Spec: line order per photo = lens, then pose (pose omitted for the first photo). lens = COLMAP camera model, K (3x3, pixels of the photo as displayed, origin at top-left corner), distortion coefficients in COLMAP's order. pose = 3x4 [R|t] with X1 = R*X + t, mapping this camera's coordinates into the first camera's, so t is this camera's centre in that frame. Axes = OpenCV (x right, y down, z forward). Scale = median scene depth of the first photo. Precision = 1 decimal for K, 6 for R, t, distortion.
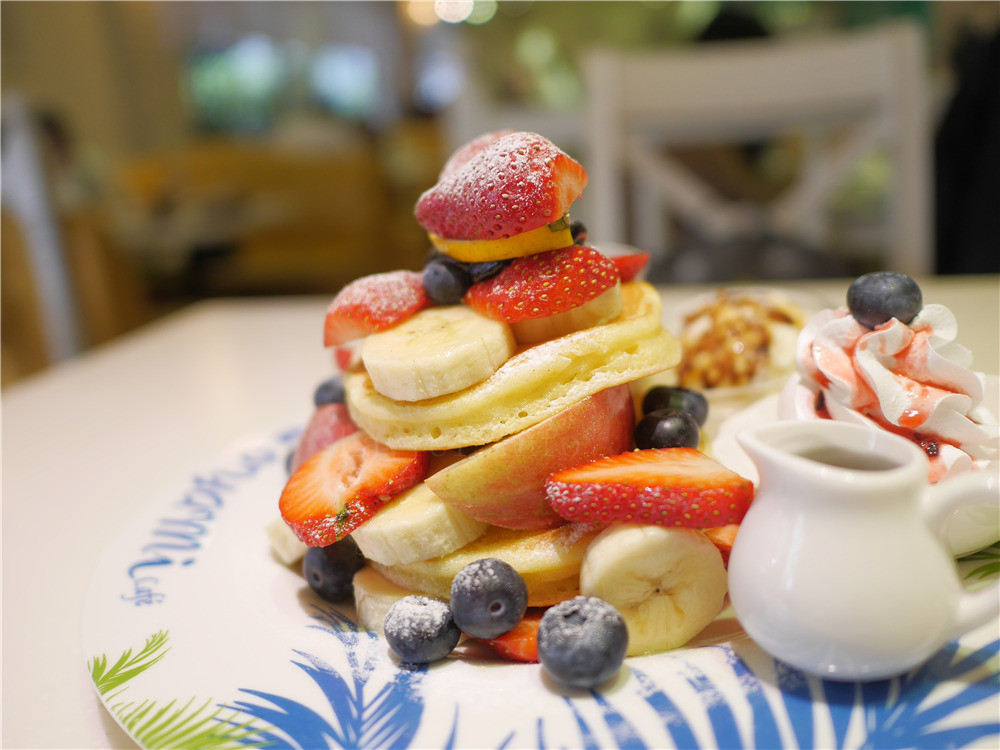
lens RADIAL K [[854.4, 0, 500.0], [0, 854.4, 375.0], [0, 0, 1]] dist [-0.069186, 0.060152]
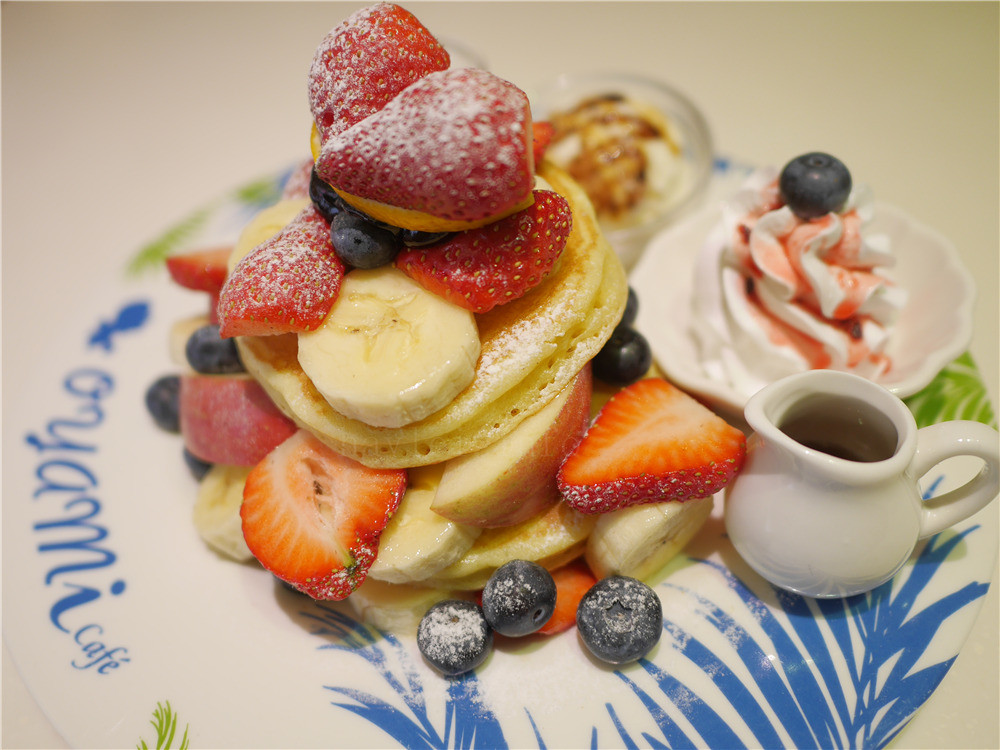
lens RADIAL K [[854.4, 0, 500.0], [0, 854.4, 375.0], [0, 0, 1]] dist [-0.069186, 0.060152]
pose [[0.919542, -0.255099, 0.298942, -0.254370], [0.090403, 0.877592, 0.470807, -0.425691], [-0.382452, -0.405902, 0.830045, 0.255265]]
